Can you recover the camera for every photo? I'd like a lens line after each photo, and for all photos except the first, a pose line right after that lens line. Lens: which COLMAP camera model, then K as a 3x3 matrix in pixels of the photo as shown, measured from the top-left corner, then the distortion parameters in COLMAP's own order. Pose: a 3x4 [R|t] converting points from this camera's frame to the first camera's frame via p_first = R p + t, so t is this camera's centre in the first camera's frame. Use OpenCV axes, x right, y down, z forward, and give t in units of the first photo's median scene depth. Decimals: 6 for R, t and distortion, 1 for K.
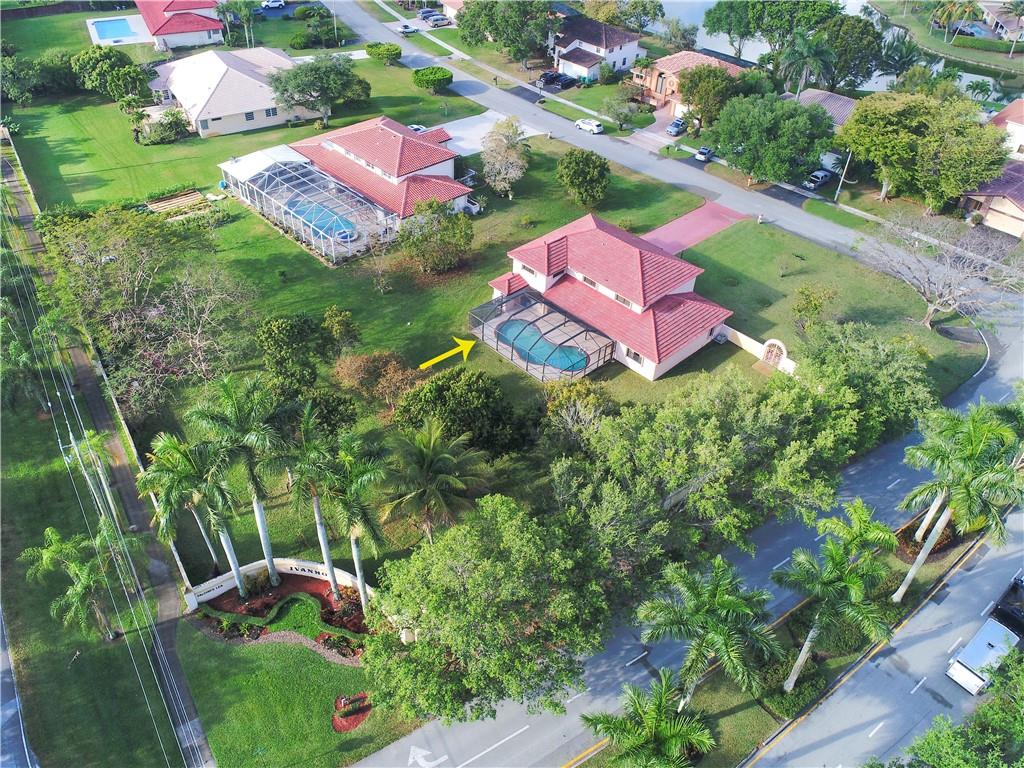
lens RADIAL K [[776.4, 0, 494.3], [0, 776.4, 381.9], [0, 0, 1]] dist [0.001743, -0.000241]
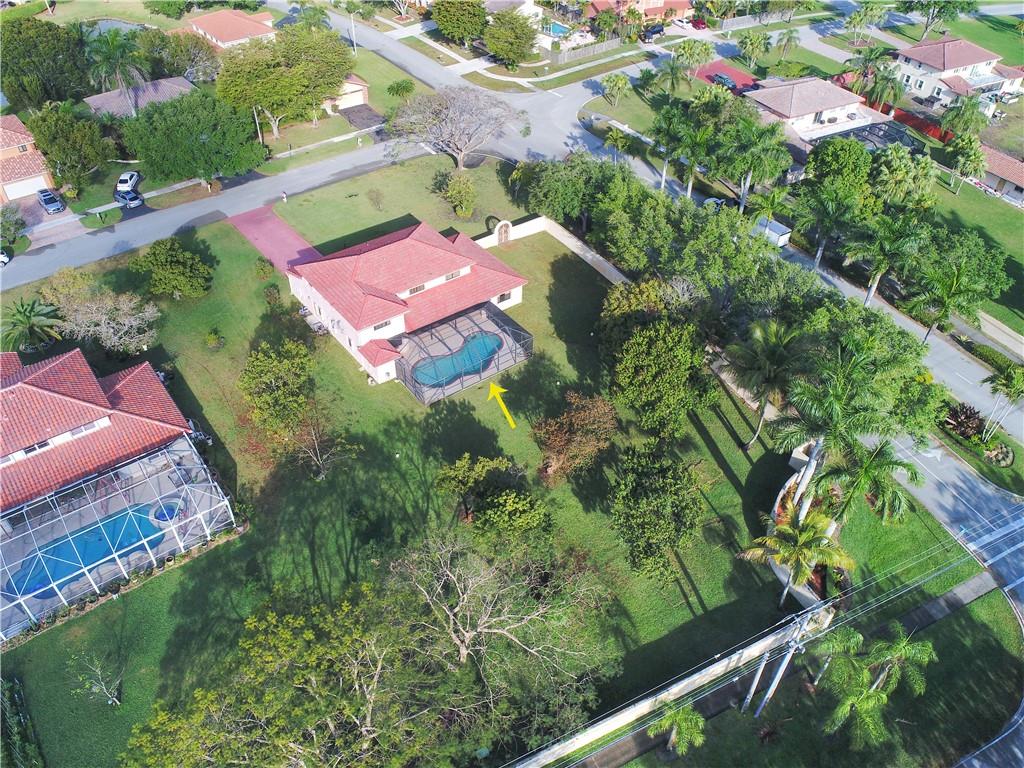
lens RADIAL K [[776.4, 0, 494.3], [0, 776.4, 381.9], [0, 0, 1]] dist [0.001743, -0.000241]
pose [[0.115185, -0.677764, 0.726202, -0.545738], [0.635312, 0.612261, 0.470654, -0.377103], [-0.763617, 0.407153, 0.501115, 0.387719]]
